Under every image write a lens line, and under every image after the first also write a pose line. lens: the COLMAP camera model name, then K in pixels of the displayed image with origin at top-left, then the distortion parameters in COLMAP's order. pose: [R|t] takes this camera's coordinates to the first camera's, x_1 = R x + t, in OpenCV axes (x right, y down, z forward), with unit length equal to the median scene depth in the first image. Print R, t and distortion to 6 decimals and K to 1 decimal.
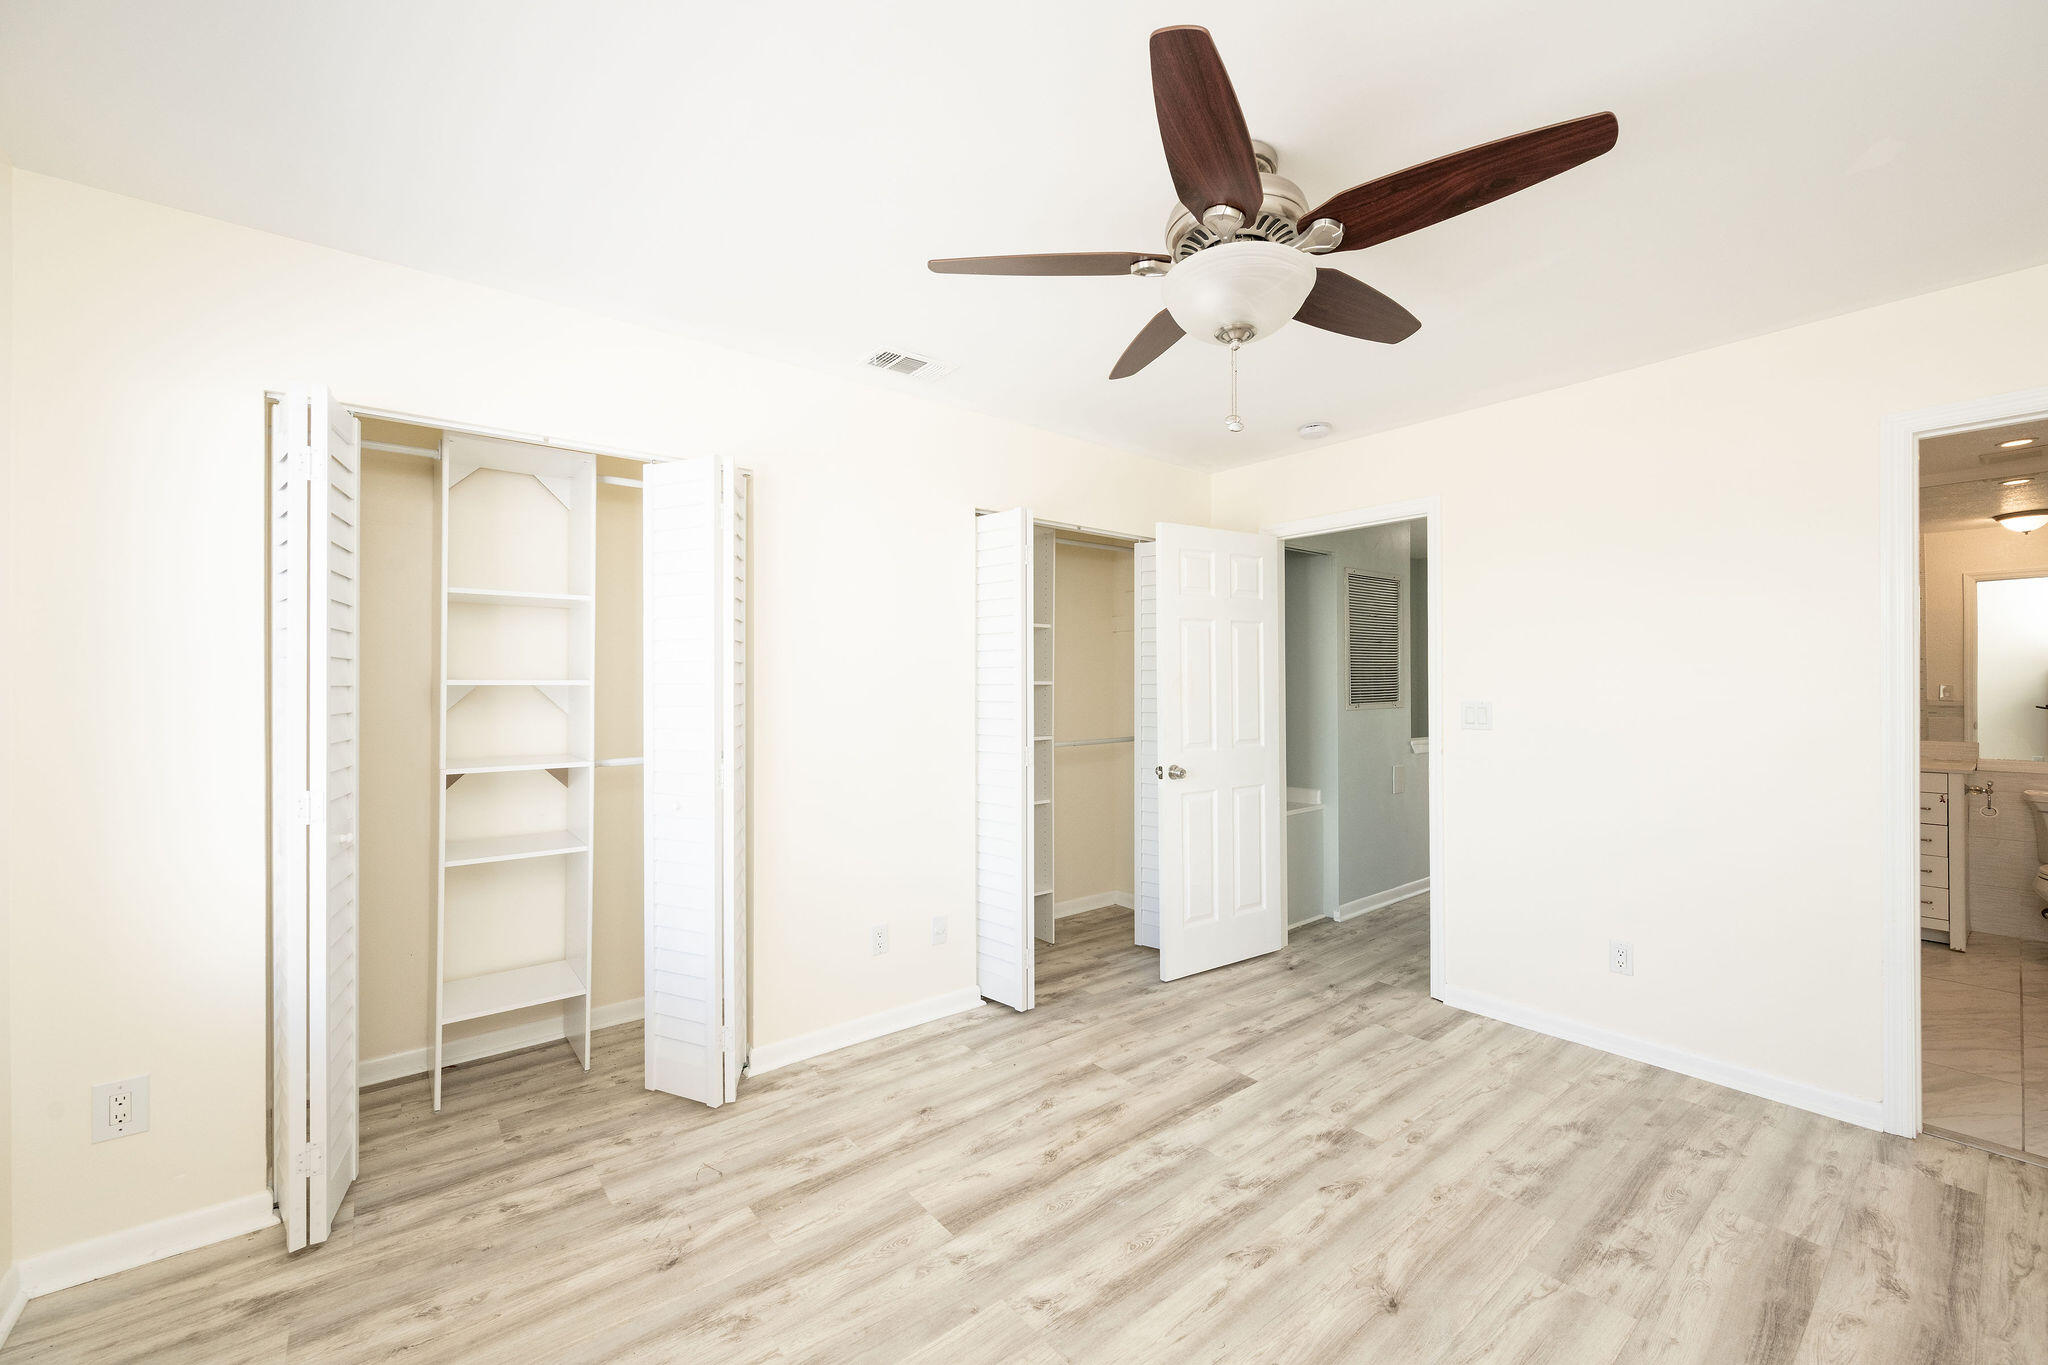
lens RADIAL K [[806.6, 0, 1029.1], [0, 806.6, 687.1], [0, 0, 1]] dist [-0.000985, -0.000070]
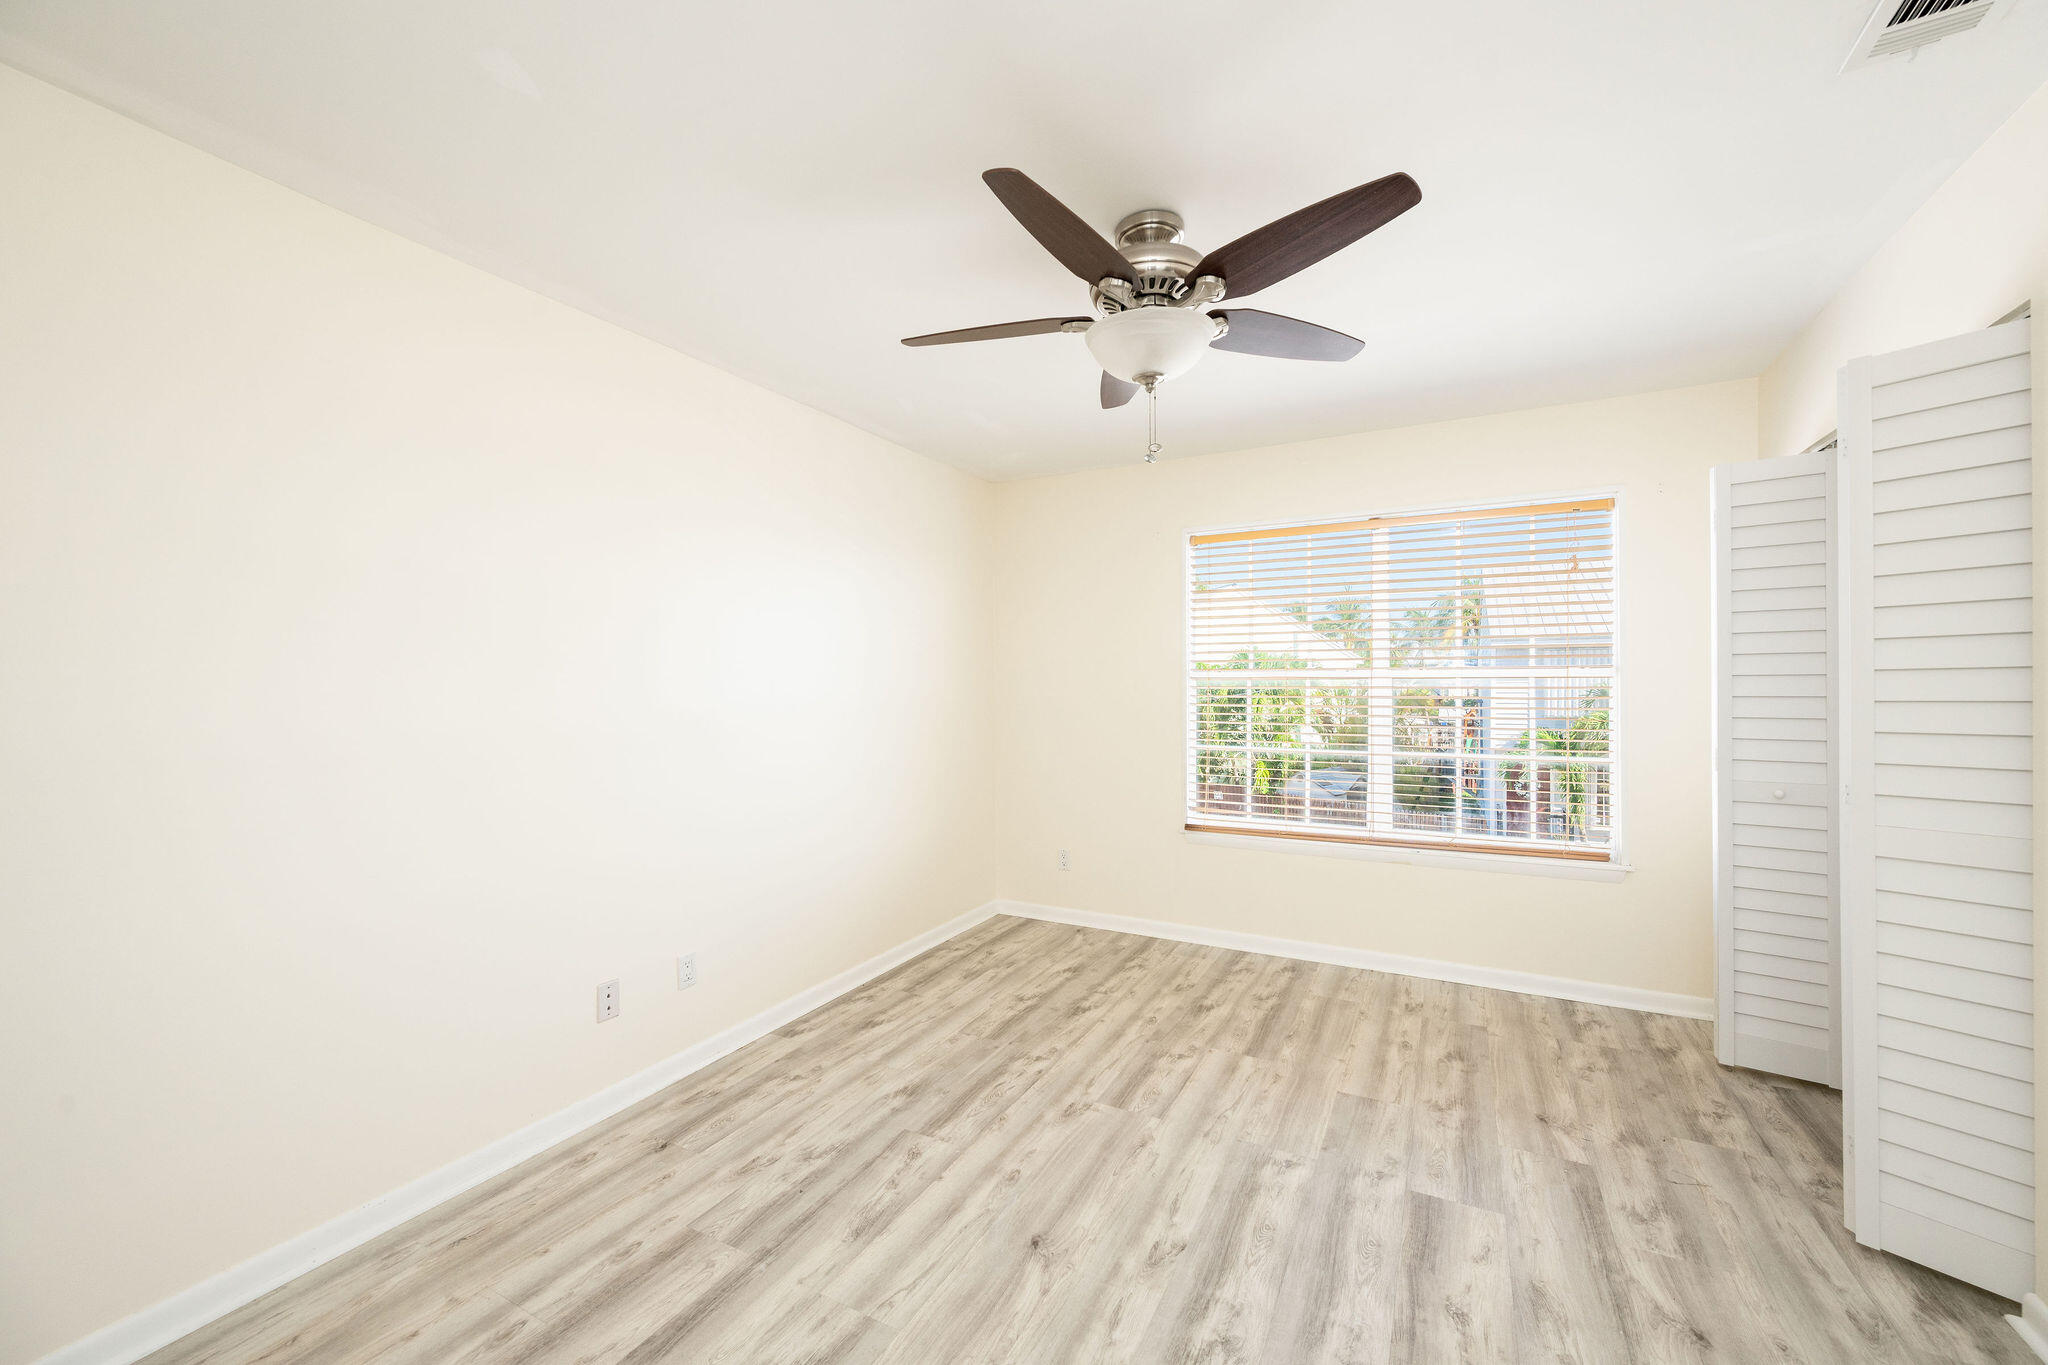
lens RADIAL K [[799.7, 0, 1022.8], [0, 799.7, 687.8], [0, 0, 1]] dist [-0.000662, -0.000116]
pose [[-0.924238, 0.010704, -0.381666, 0.690188], [0.009063, 0.999940, 0.006098, 0.000875], [0.381708, 0.002177, -0.924280, 1.576238]]
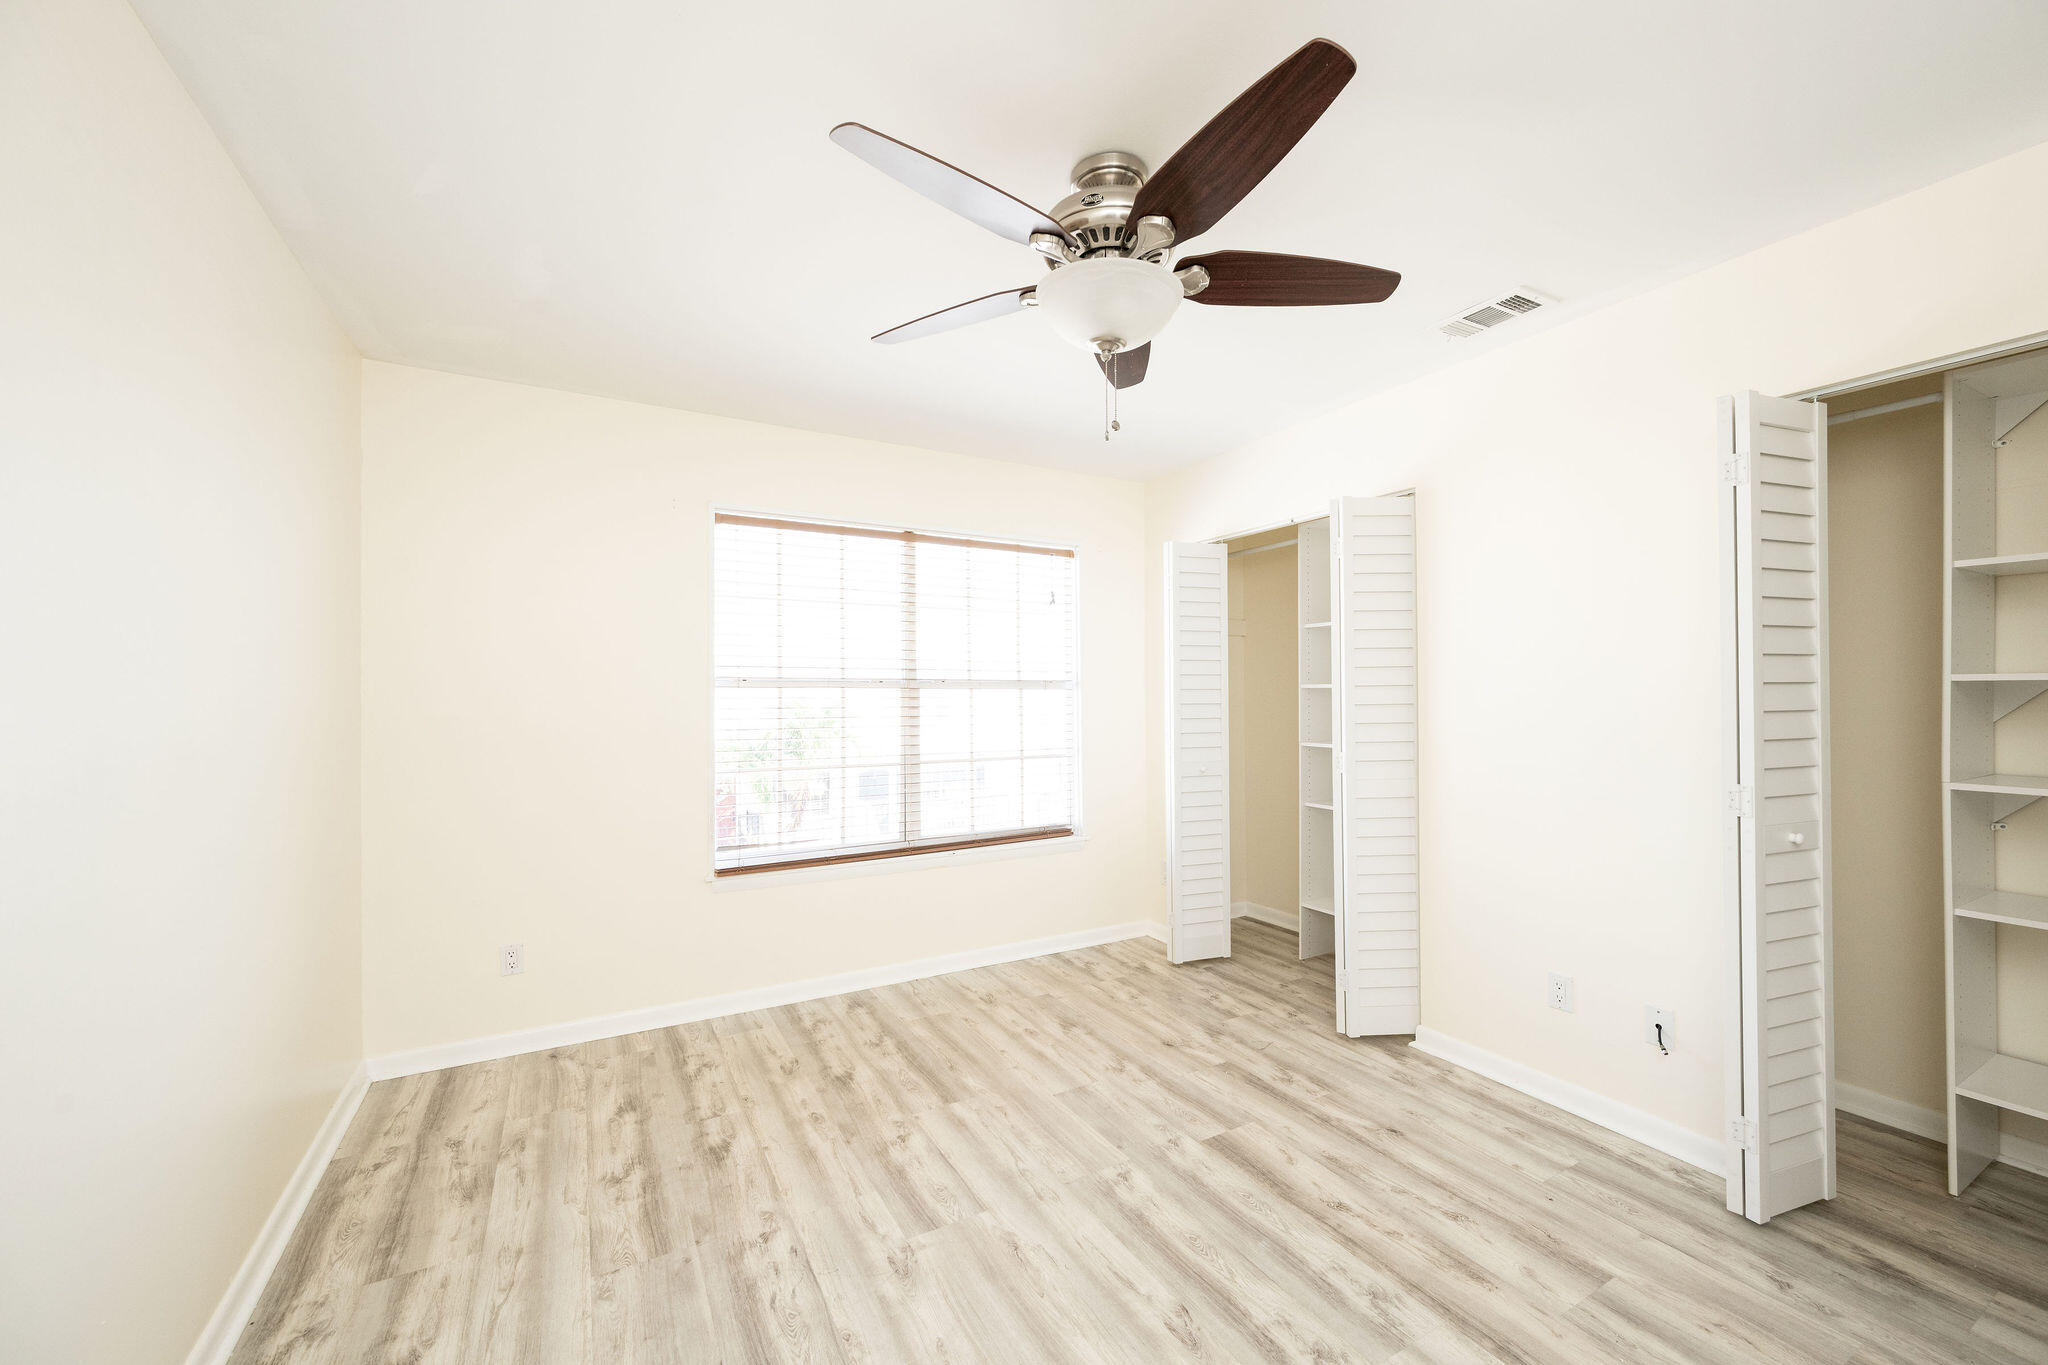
lens RADIAL K [[806.6, 0, 1029.1], [0, 806.6, 687.1], [0, 0, 1]] dist [-0.000985, -0.000070]
pose [[-0.169026, -0.003592, -0.985605, 1.014140], [0.004299, 0.999981, -0.004382, 0.001376], [0.985602, -0.004977, -0.169007, 0.842405]]
